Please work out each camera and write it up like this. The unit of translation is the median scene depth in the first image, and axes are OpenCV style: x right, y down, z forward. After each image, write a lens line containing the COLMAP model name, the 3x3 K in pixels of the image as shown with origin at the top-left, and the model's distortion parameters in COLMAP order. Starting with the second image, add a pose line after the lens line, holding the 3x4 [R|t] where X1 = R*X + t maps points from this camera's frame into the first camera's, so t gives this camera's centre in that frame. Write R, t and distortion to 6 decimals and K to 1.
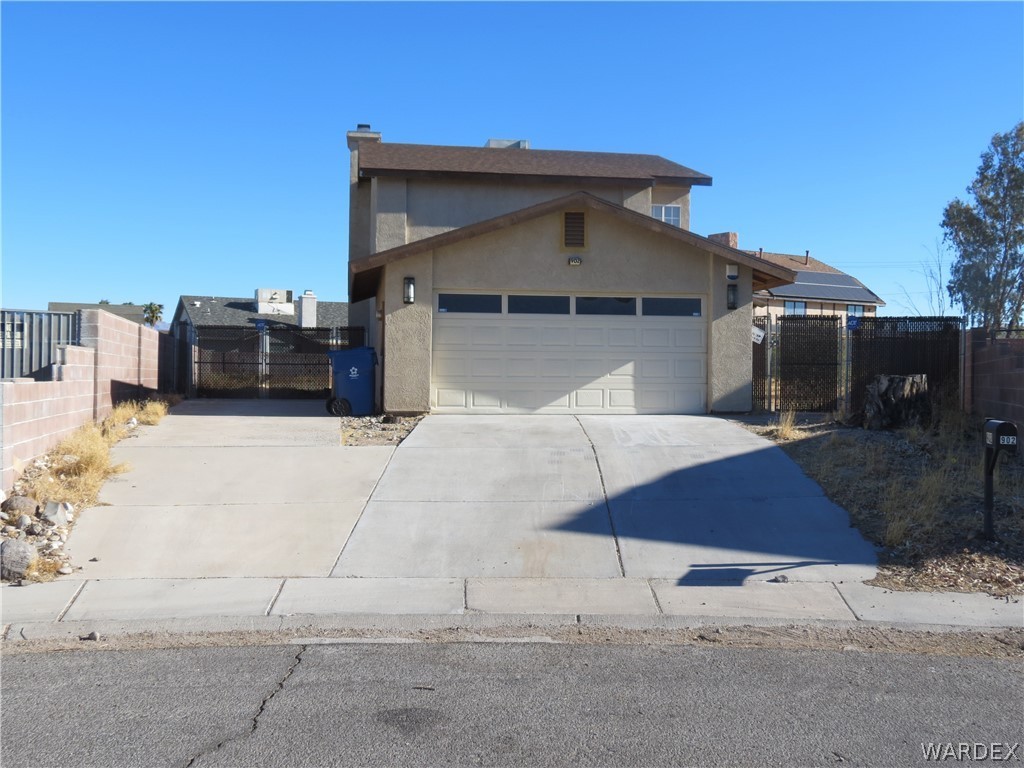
lens RADIAL K [[1042.9, 0, 512.0], [0, 1042.9, 384.0], [0, 0, 1]] dist [-0.057528, 0.043442]
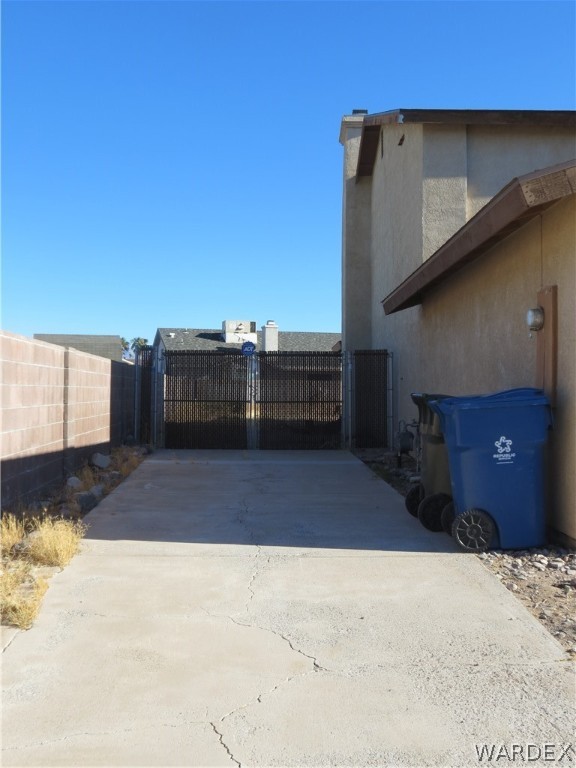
lens RADIAL K [[782.2, 0, 288.0], [0, 782.2, 384.0], [0, 0, 1]] dist [-0.057528, 0.043442]
pose [[0.988593, -0.008778, -0.150355, -0.100660], [0.006276, 0.999834, -0.017112, -0.017271], [0.150481, 0.015973, 0.988484, 0.350954]]
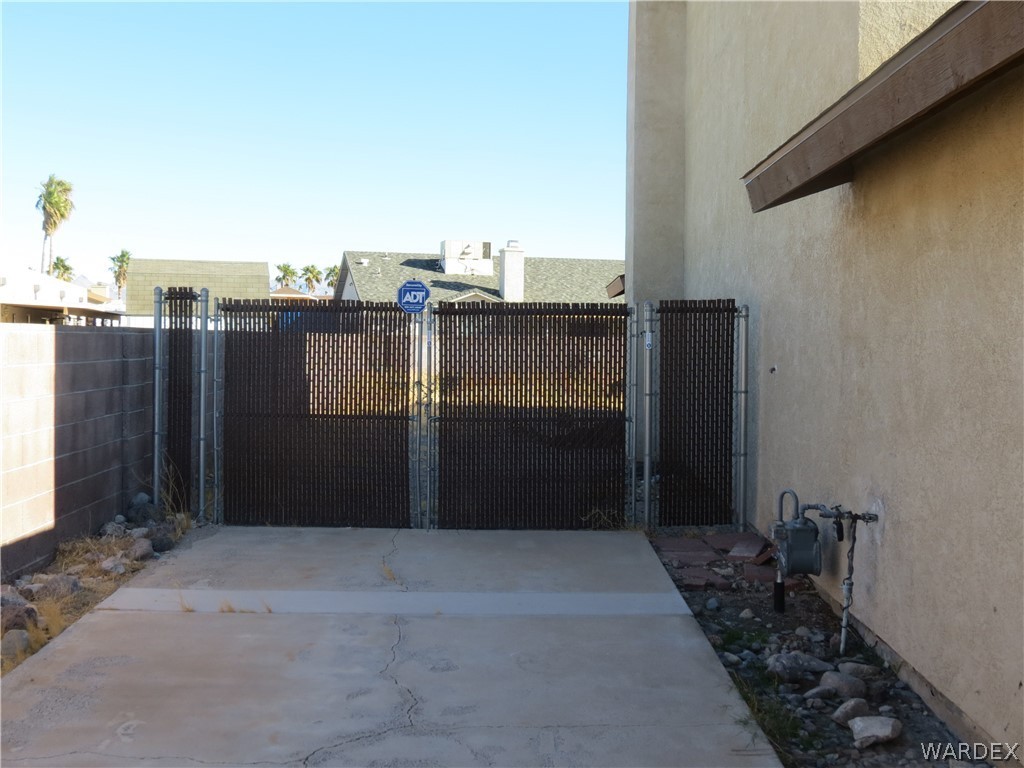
lens RADIAL K [[1042.9, 0, 512.0], [0, 1042.9, 384.0], [0, 0, 1]] dist [-0.057528, 0.043442]
pose [[0.983162, 0.007140, -0.182598, -0.117921], [-0.000484, 0.999335, 0.036469, -0.032083], [0.182737, -0.035767, 0.982511, 0.529889]]
